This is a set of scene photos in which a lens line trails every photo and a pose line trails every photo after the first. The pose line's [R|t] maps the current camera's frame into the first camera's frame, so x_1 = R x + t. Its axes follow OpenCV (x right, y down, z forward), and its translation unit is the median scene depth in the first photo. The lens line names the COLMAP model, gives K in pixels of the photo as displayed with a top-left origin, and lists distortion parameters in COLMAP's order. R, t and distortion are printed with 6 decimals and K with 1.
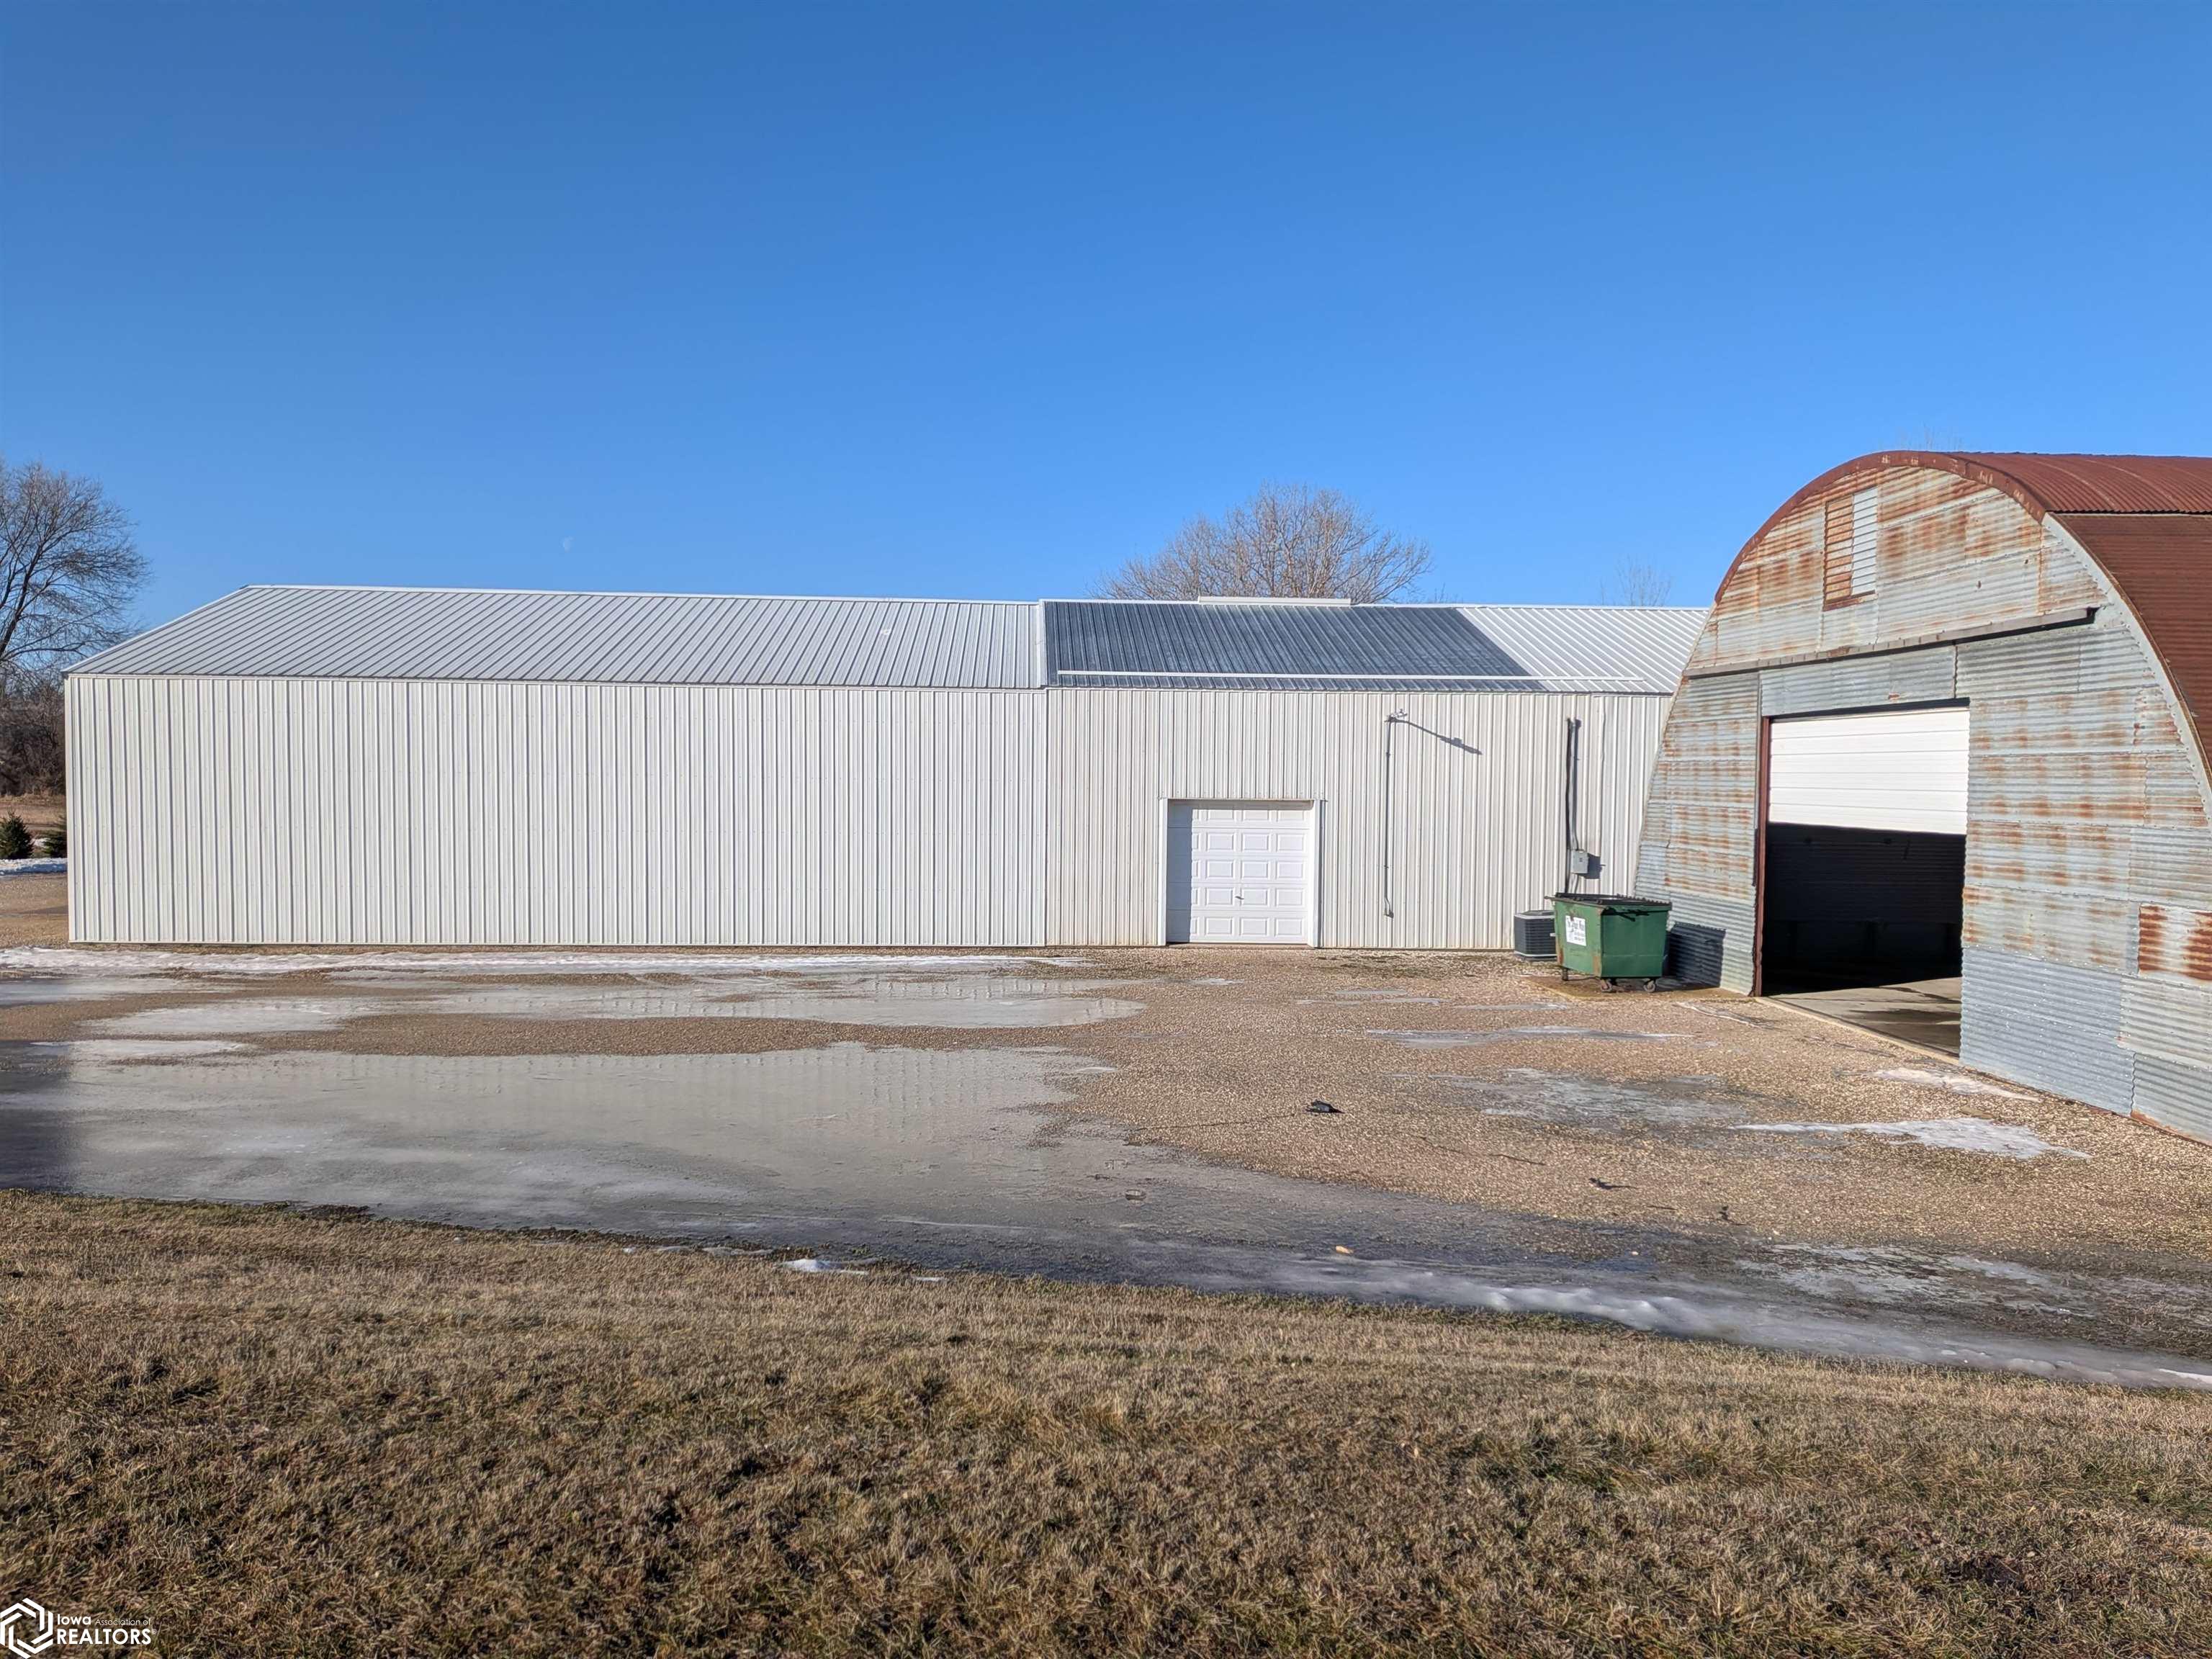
lens RADIAL K [[1582.8, 0, 1119.7], [0, 1582.8, 822.6], [0, 0, 1]] dist [0.092711, -0.140577]
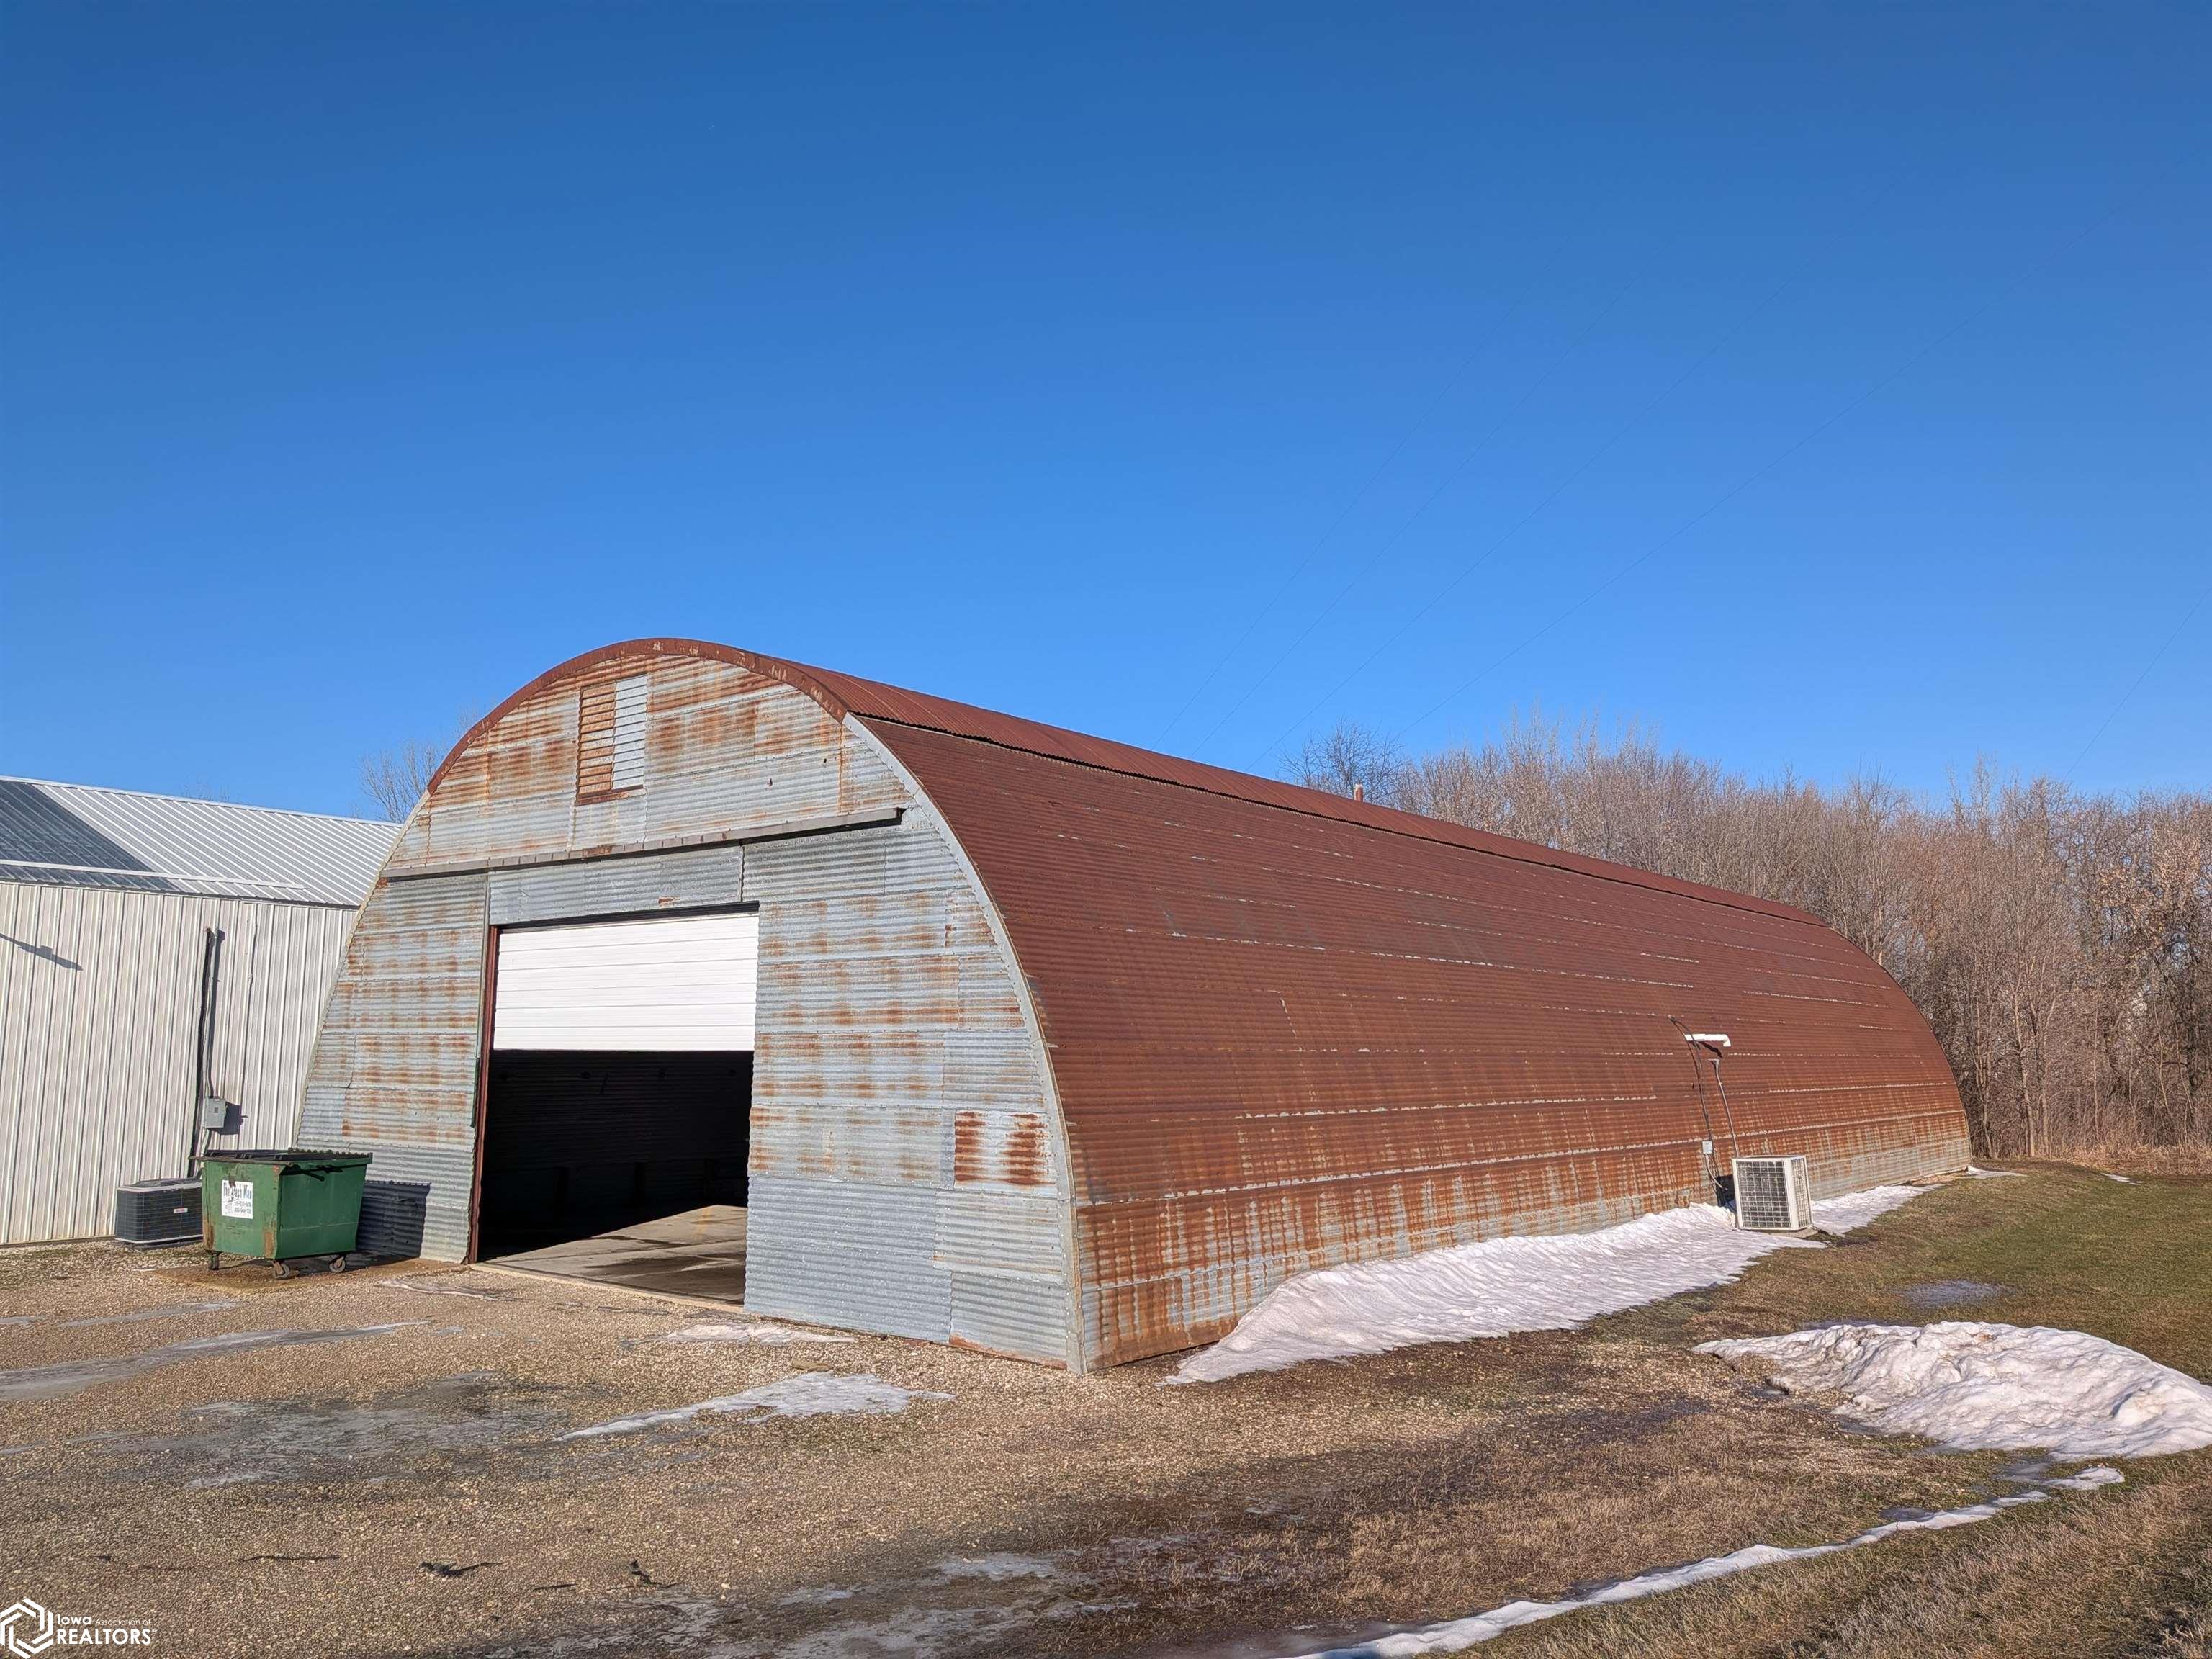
lens RADIAL K [[1582.8, 0, 1119.7], [0, 1582.8, 822.6], [0, 0, 1]] dist [0.092711, -0.140577]
pose [[0.661743, 0.098179, 0.743274, -0.023256], [0.023159, 0.988239, -0.151155, 0.021830], [-0.749373, 0.117239, 0.651687, 0.237292]]
